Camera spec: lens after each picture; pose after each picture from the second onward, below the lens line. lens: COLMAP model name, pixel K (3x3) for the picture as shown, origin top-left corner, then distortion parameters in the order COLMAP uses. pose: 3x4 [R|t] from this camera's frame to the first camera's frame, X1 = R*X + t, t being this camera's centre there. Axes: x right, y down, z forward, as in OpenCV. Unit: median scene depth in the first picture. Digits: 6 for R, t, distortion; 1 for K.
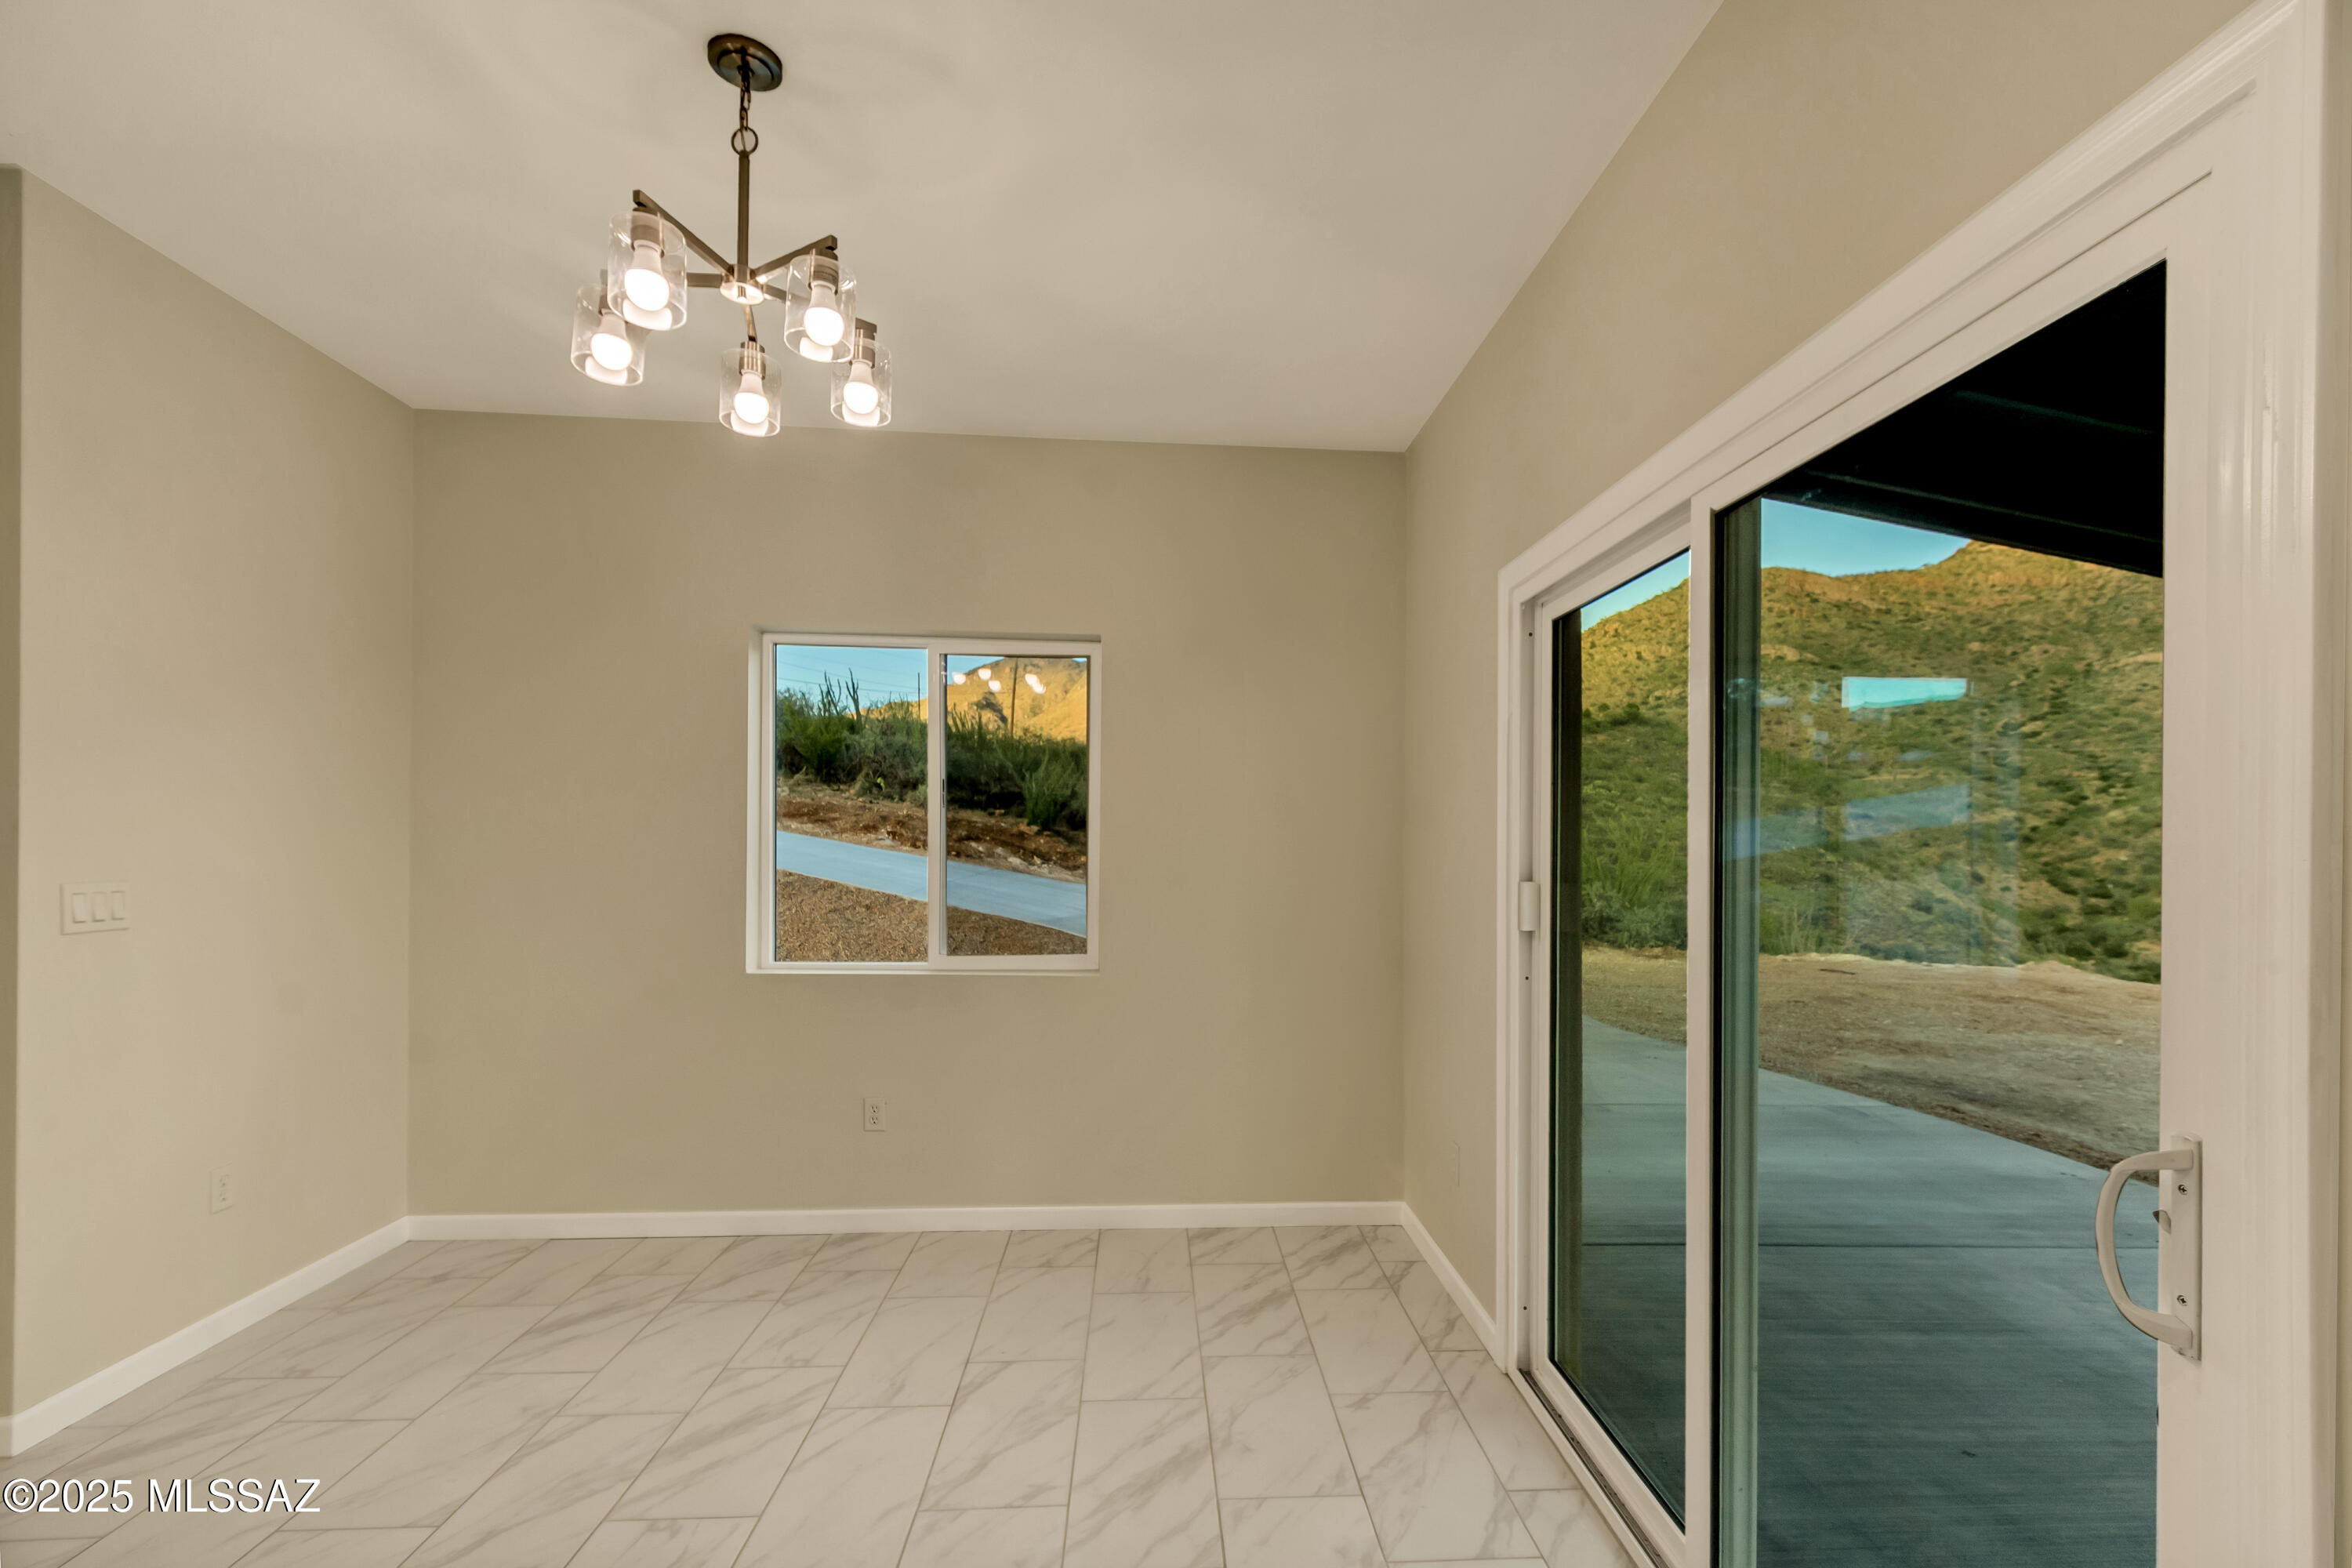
lens RADIAL K [[1060.1, 0, 1241.5], [0, 1060.1, 829.4], [0, 0, 1]] dist [0.008053, -0.003674]
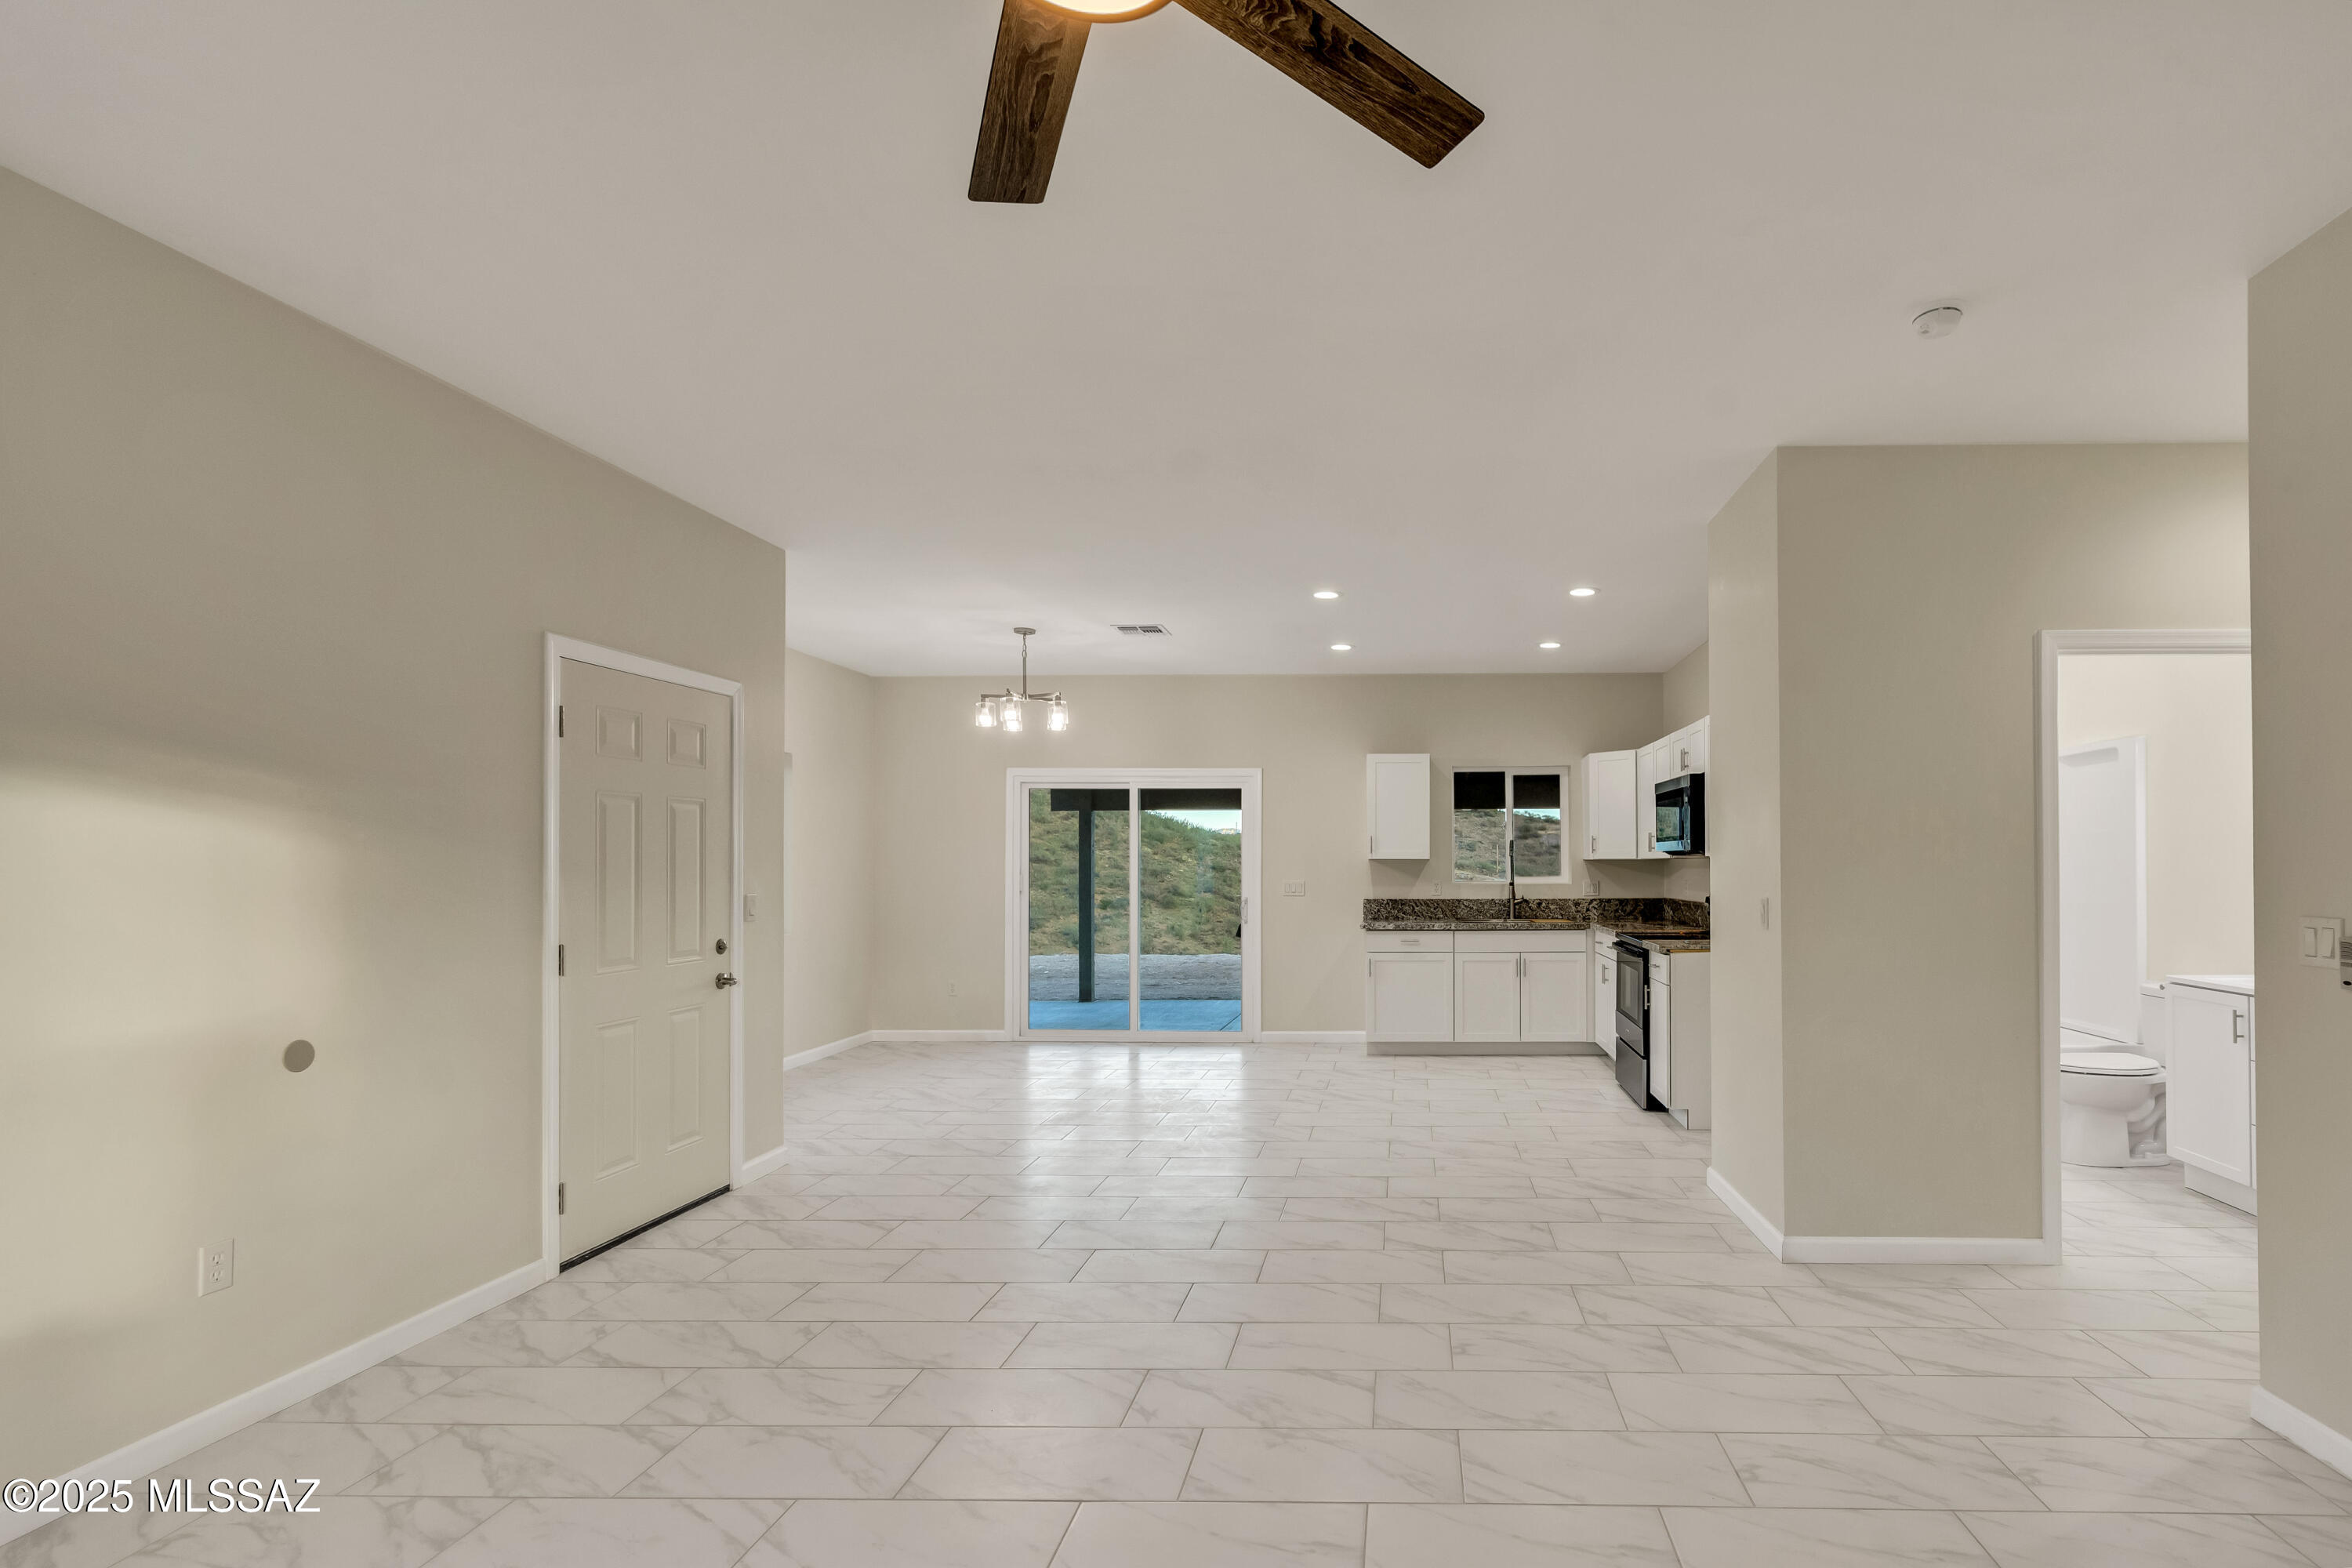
lens RADIAL K [[1101.1, 0, 1410.3], [0, 1101.1, 842.4], [0, 0, 1]] dist [0.002267, -0.000889]
pose [[0.085108, 0.000232, 0.996372, -2.066571], [-0.013037, 0.999915, 0.000881, -0.042191], [-0.996286, -0.013065, 0.085104, -0.264786]]
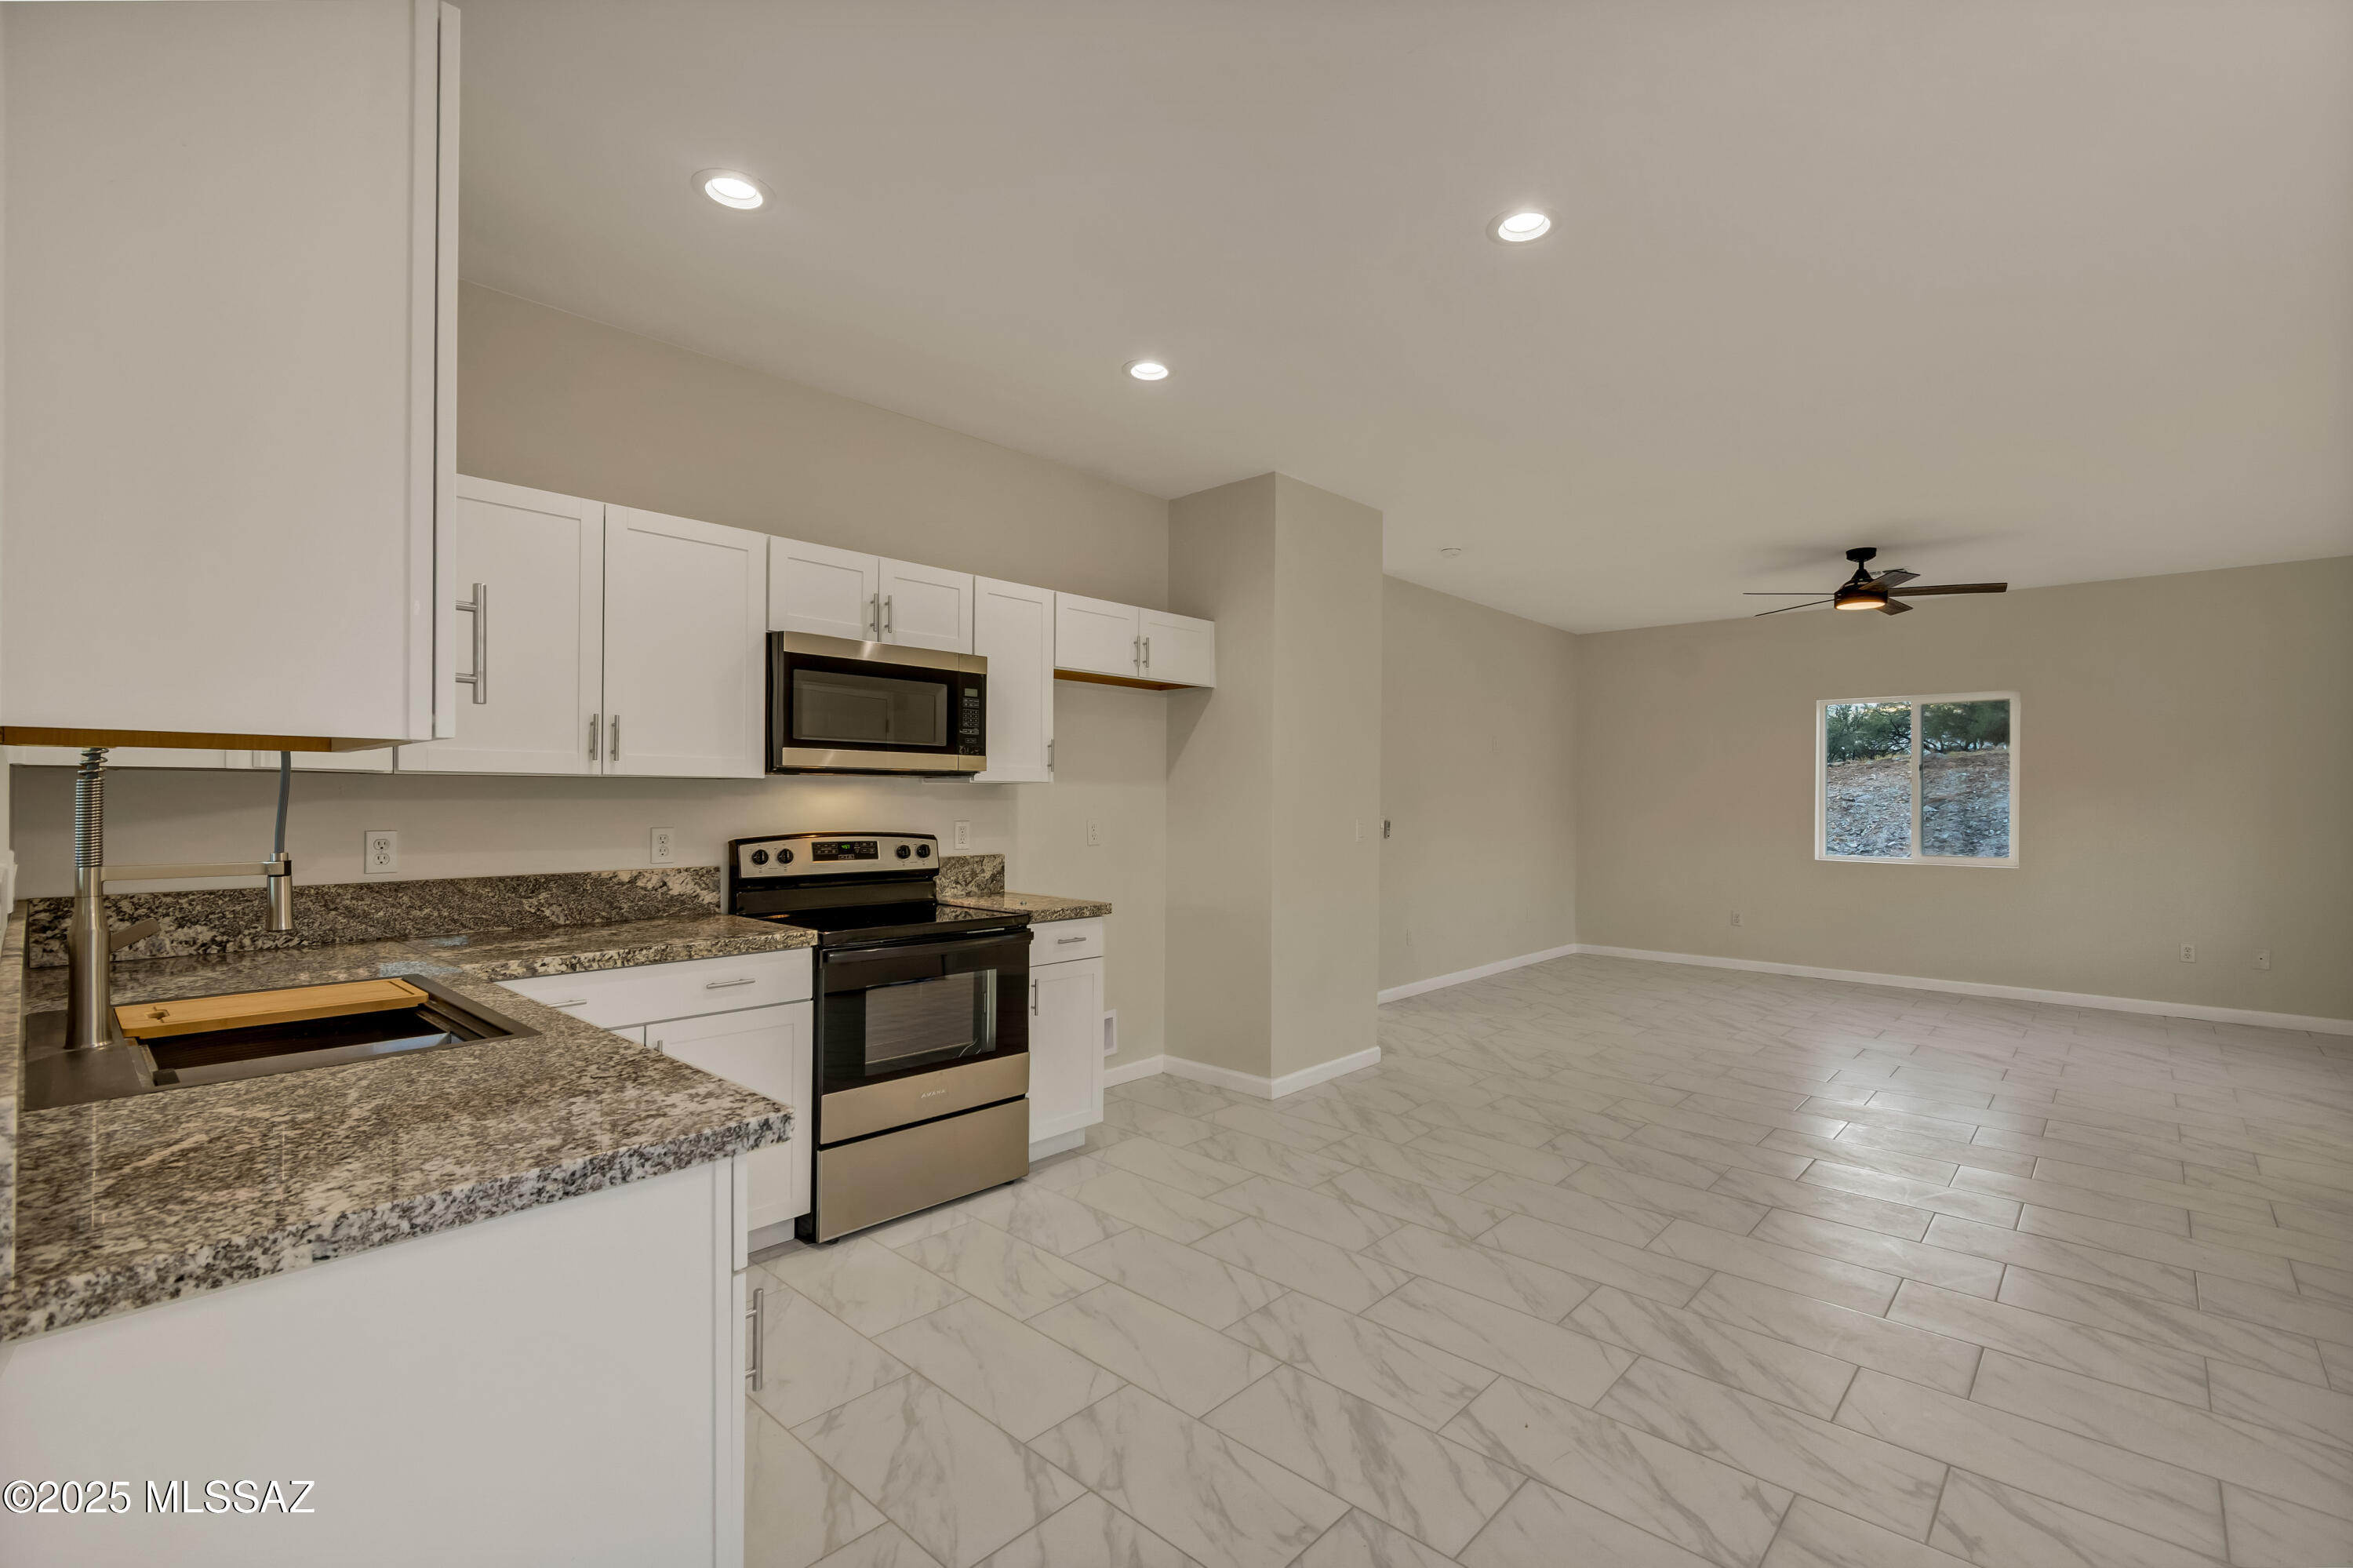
lens RADIAL K [[1060.6, 0, 1173.1], [0, 1060.6, 792.3], [0, 0, 1]] dist [0.008053, -0.003674]
pose [[-0.738296, -0.025899, -0.673979, 0.269020], [-0.008221, 0.999534, -0.029404, 0.018451], [0.674427, -0.016168, -0.738165, 0.394024]]
